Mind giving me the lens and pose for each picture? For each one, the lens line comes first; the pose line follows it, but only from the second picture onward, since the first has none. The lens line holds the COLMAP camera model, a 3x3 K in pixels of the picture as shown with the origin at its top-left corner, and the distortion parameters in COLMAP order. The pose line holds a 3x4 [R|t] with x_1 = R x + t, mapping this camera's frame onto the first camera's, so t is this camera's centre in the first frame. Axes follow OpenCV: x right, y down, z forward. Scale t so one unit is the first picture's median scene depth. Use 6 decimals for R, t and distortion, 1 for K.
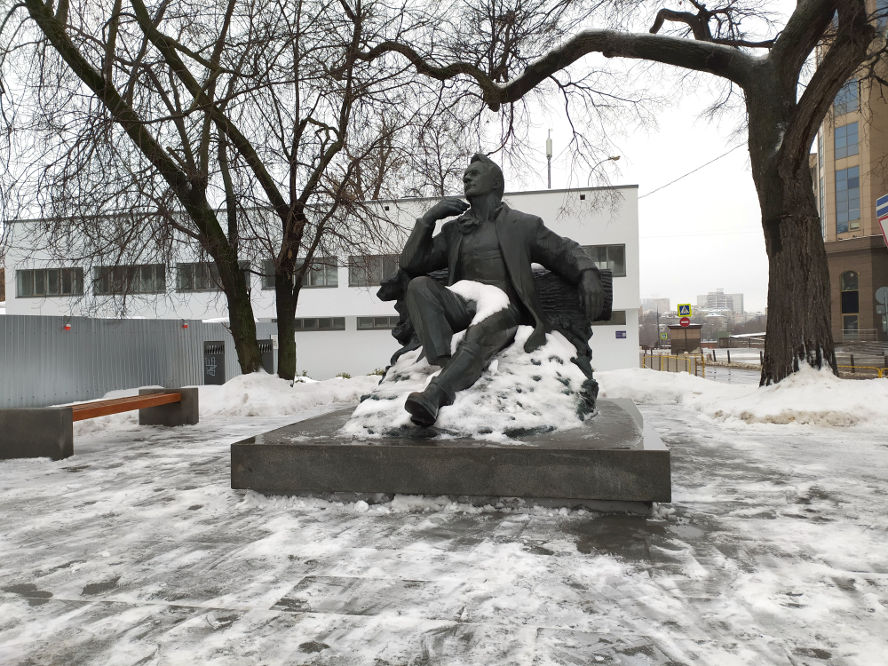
lens RADIAL K [[653.3, 0, 444.0], [0, 653.3, 333.0], [0, 0, 1]] dist [0.036194, -0.005597]
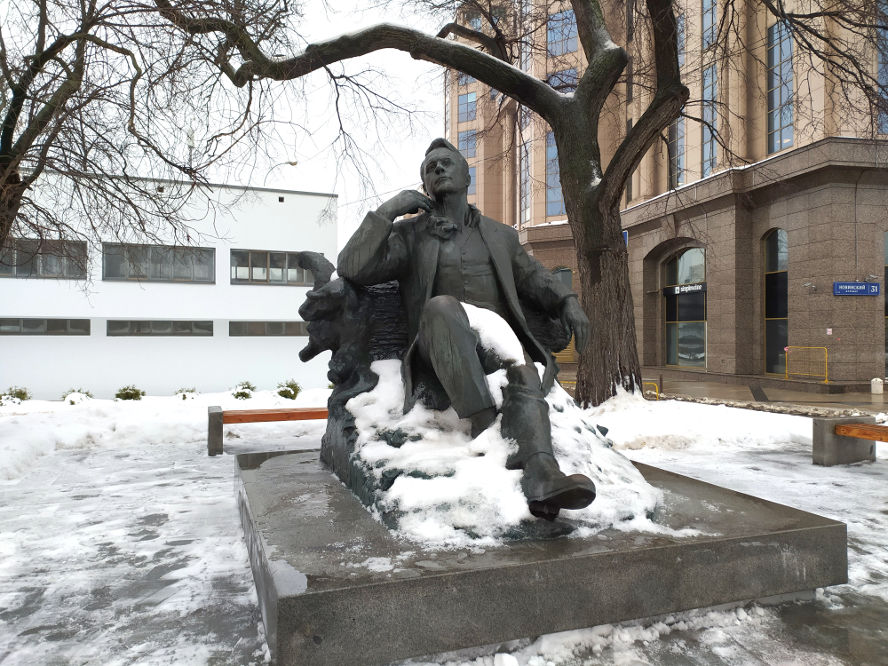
lens RADIAL K [[653.3, 0, 444.0], [0, 653.3, 333.0], [0, 0, 1]] dist [0.036194, -0.005597]
pose [[0.847512, 0.024975, 0.530188, -0.300093], [-0.020650, 0.999688, -0.014081, -0.025322], [-0.530374, 0.000986, 0.847763, 0.282596]]
